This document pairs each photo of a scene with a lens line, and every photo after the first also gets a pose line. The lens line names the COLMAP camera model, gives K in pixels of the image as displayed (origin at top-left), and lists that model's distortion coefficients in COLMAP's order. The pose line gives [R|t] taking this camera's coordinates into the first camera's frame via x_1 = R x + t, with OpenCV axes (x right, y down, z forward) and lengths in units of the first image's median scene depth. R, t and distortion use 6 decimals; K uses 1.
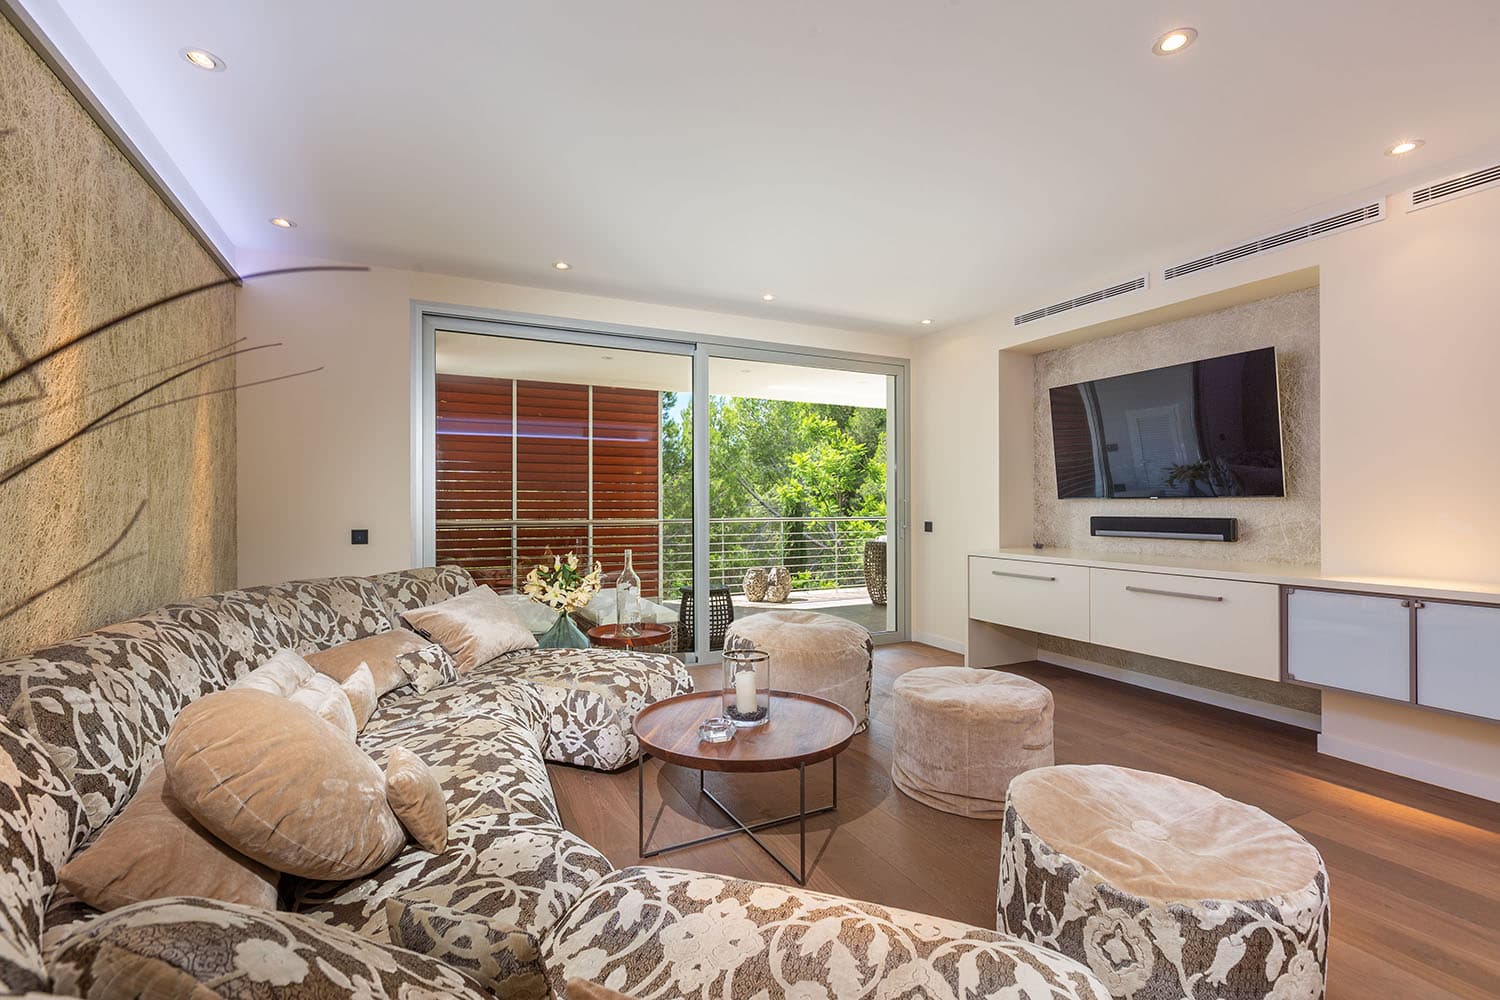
lens RADIAL K [[660.6, 0, 753.7], [0, 660.6, 503.7], [0, 0, 1]] dist [-0.002034, -0.000159]
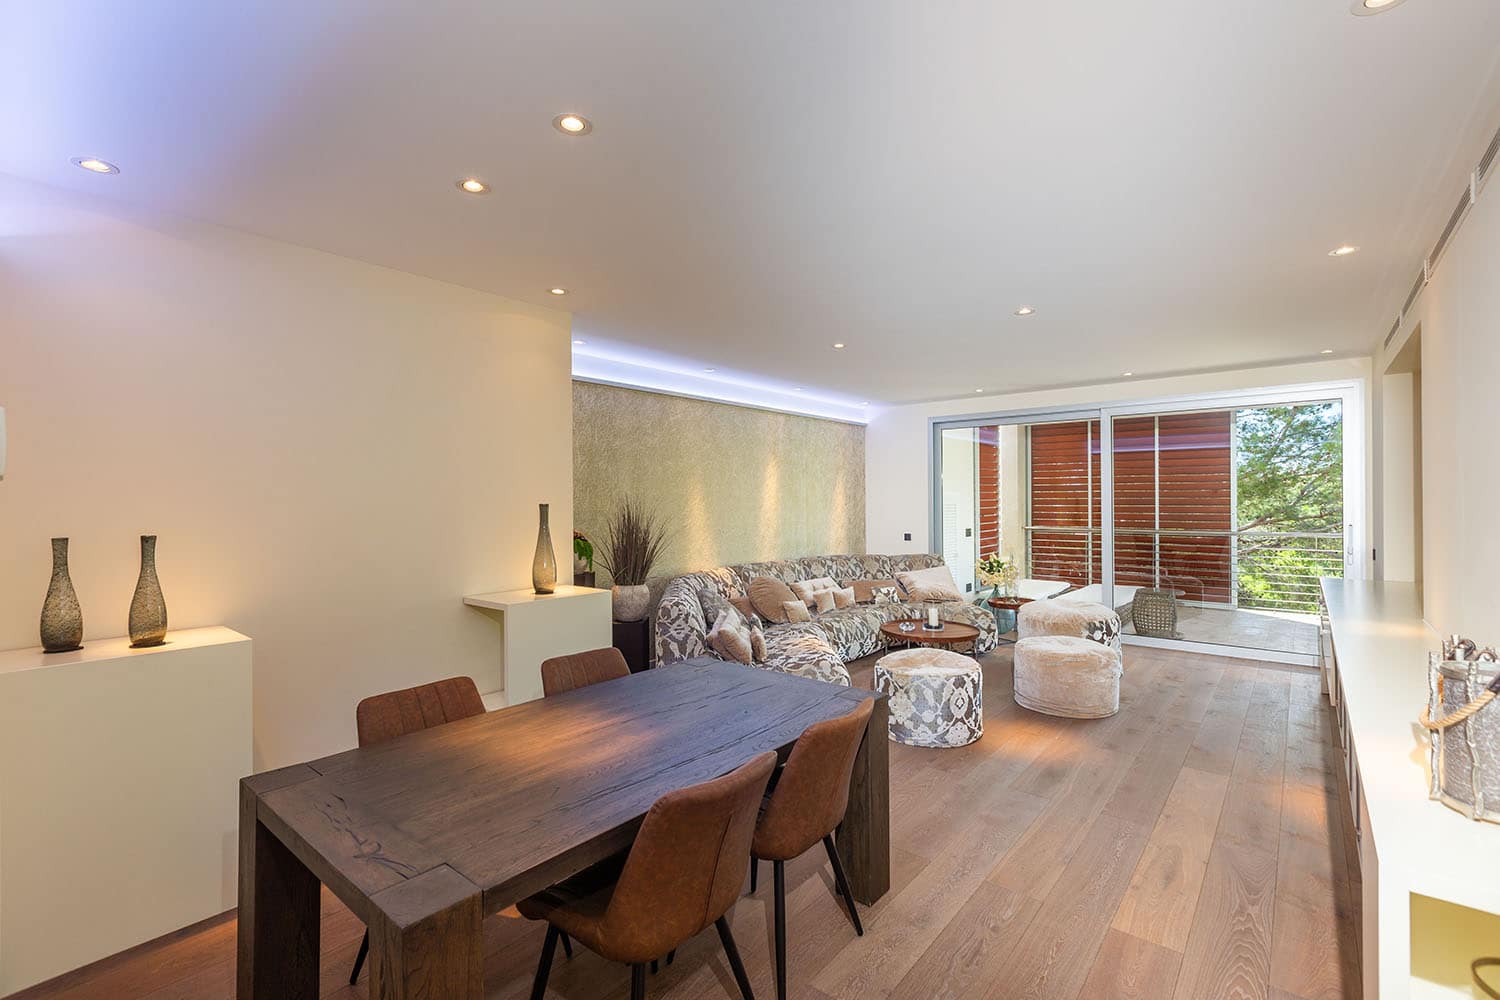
lens RADIAL K [[660.6, 0, 749.7], [0, 660.6, 502.5], [0, 0, 1]] dist [-0.002034, -0.000159]
pose [[0.397968, -0.008265, -0.917362, 1.386252], [0.009582, 0.999942, -0.004853, -0.065335], [0.917349, -0.006859, 0.398024, -0.329765]]
